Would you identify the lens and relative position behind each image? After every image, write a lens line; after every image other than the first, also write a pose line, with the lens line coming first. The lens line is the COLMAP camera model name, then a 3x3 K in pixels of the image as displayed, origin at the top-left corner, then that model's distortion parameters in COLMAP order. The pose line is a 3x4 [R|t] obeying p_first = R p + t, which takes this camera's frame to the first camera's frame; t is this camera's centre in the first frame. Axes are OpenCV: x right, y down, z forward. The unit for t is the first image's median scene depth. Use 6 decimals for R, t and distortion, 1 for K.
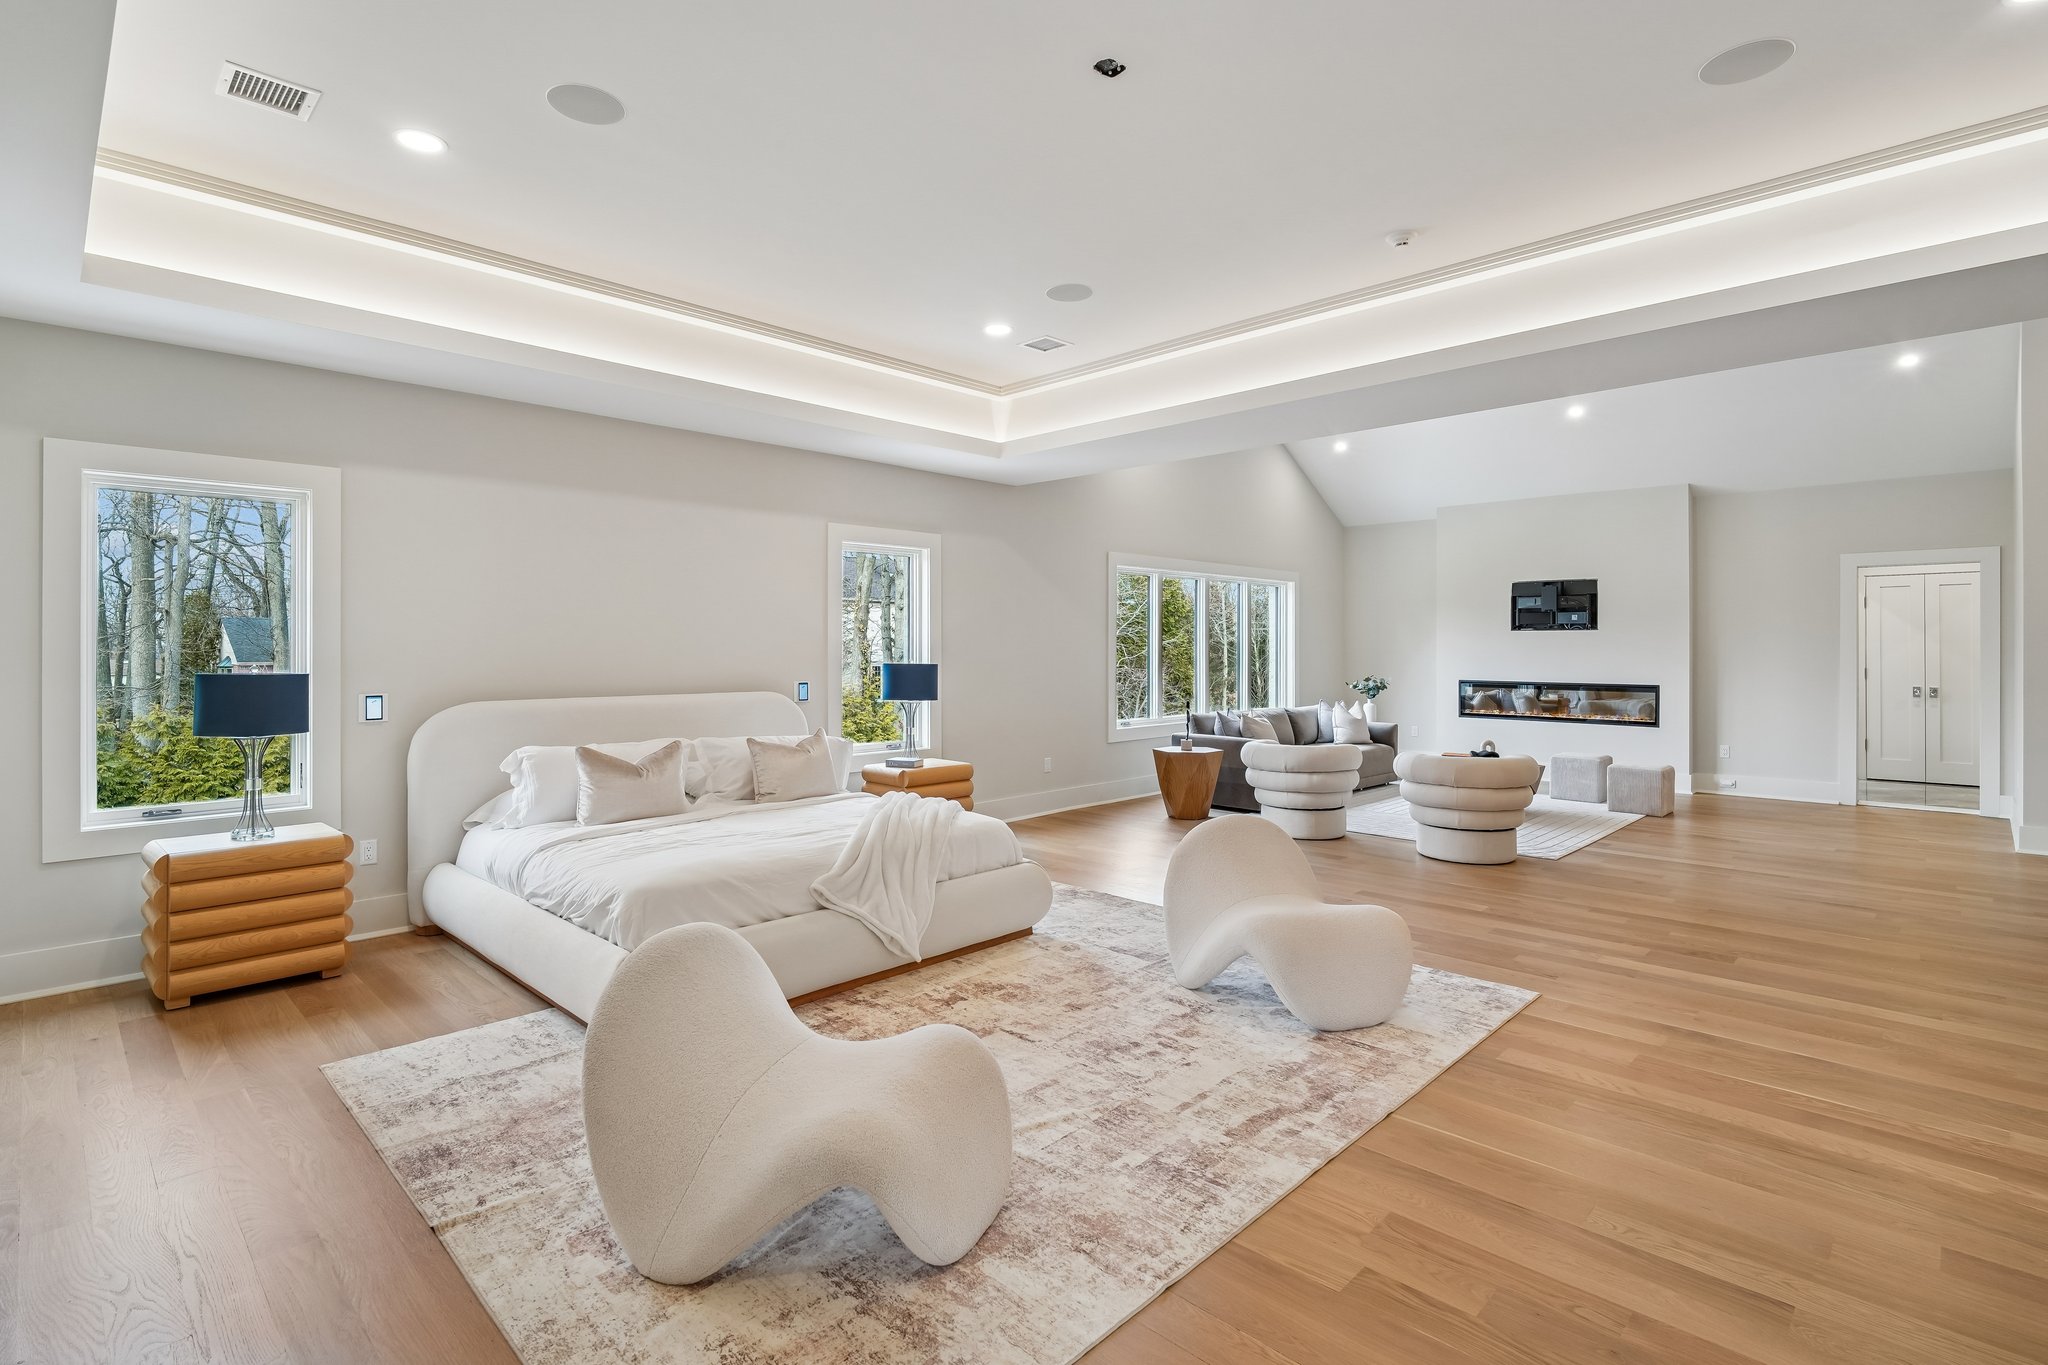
lens RADIAL K [[975.3, 0, 1047.8], [0, 975.3, 653.1], [0, 0, 1]] dist [0.001519, -0.001072]
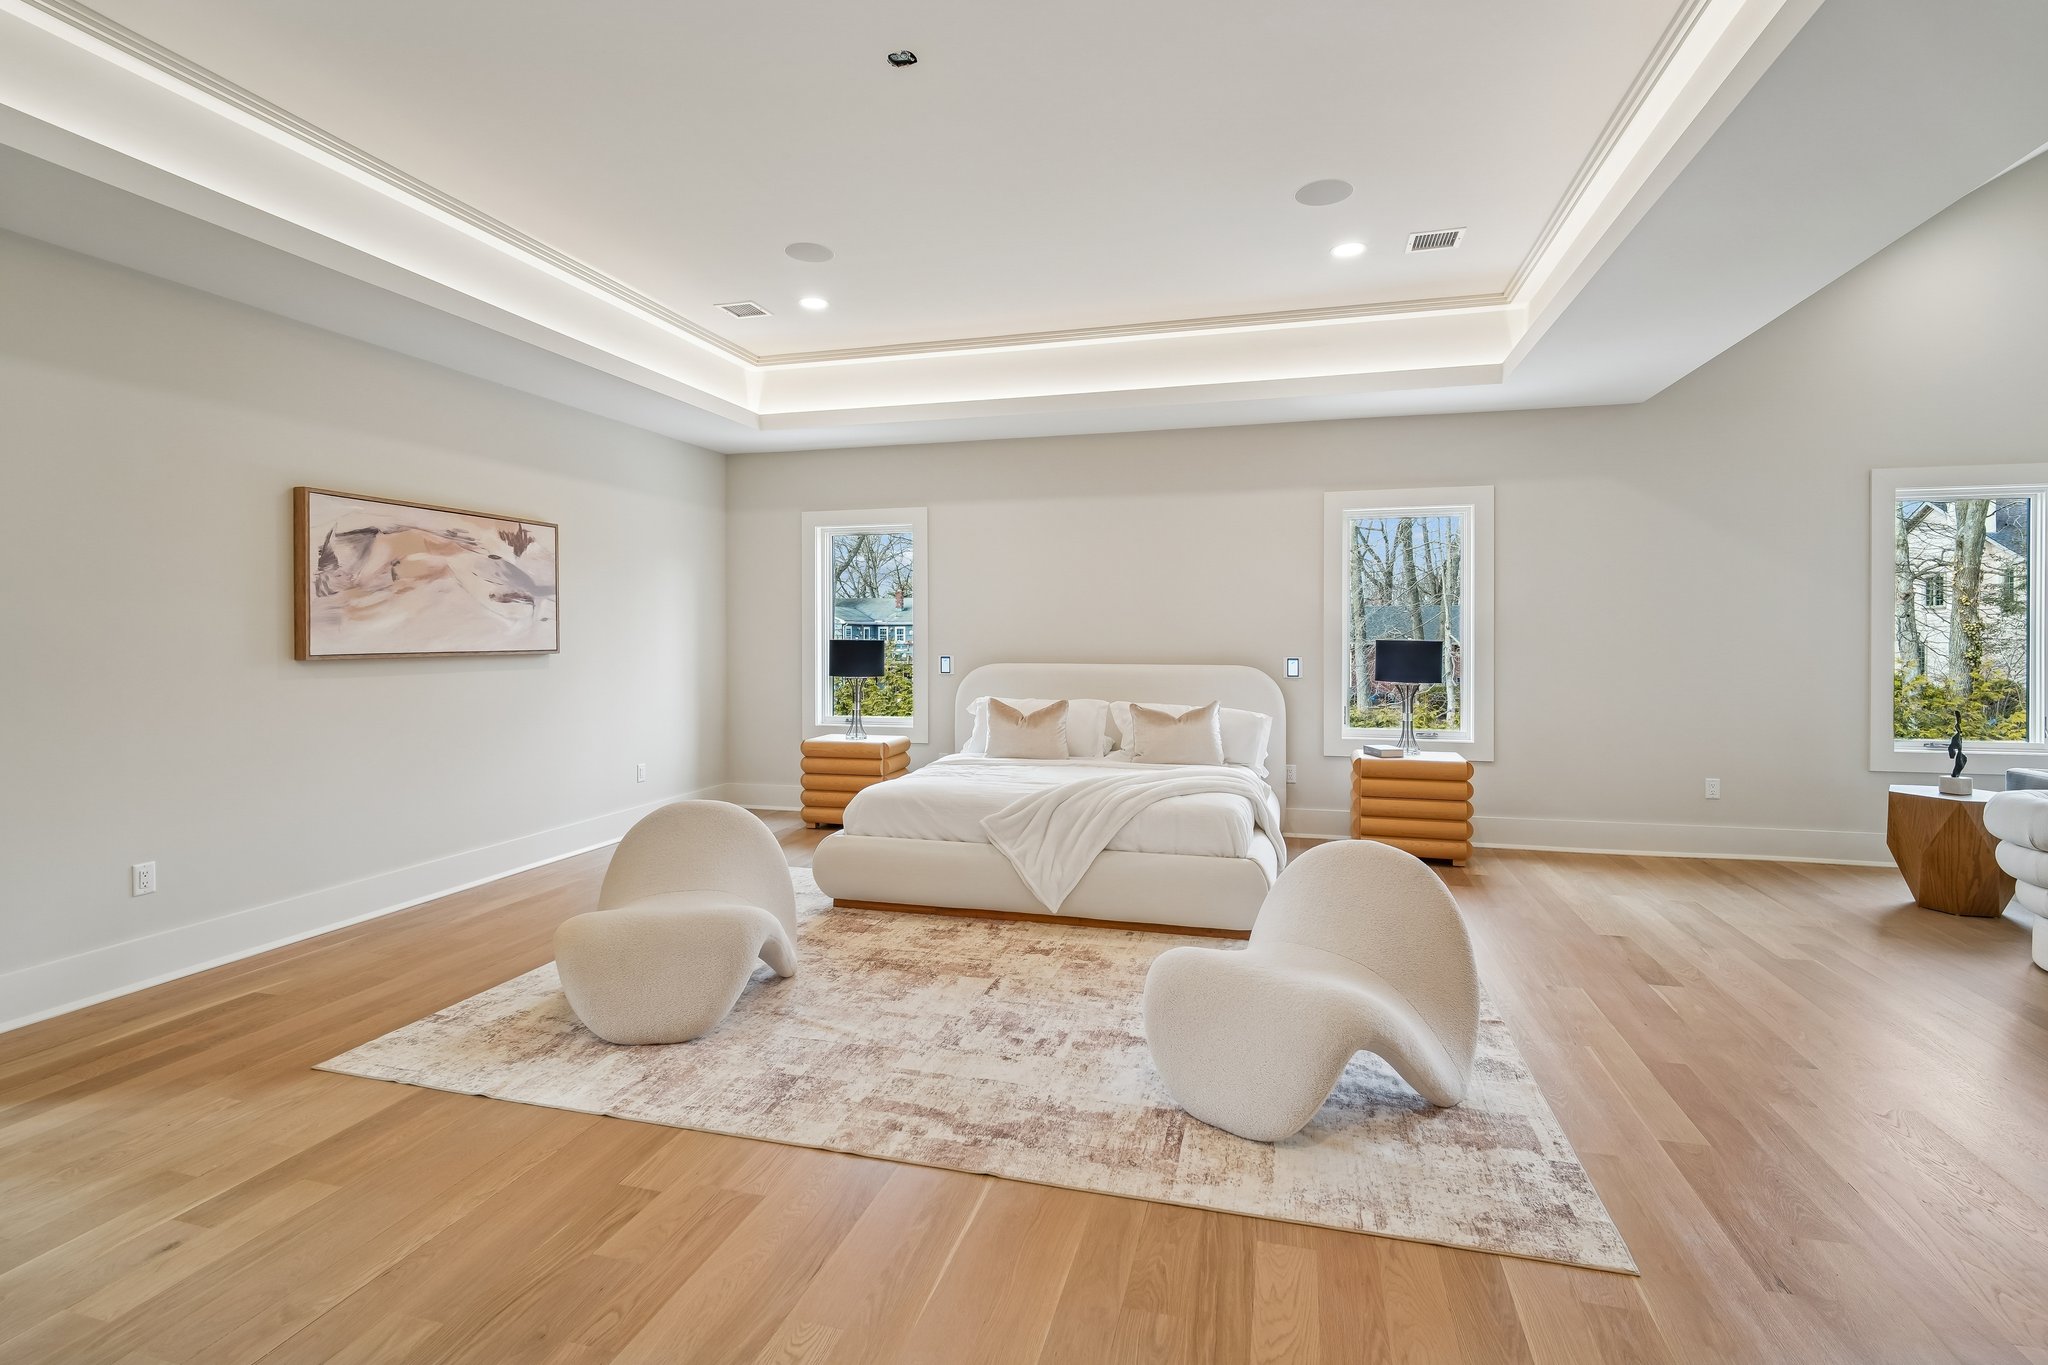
lens RADIAL K [[980.6, 0, 1022.0], [0, 980.6, 644.5], [0, 0, 1]] dist [-0.000153, -0.000428]
pose [[0.475889, 0.010349, -0.879445, 0.774101], [-0.003861, 0.999946, 0.009677, 0.011963], [0.879497, -0.001209, 0.475903, 0.449583]]
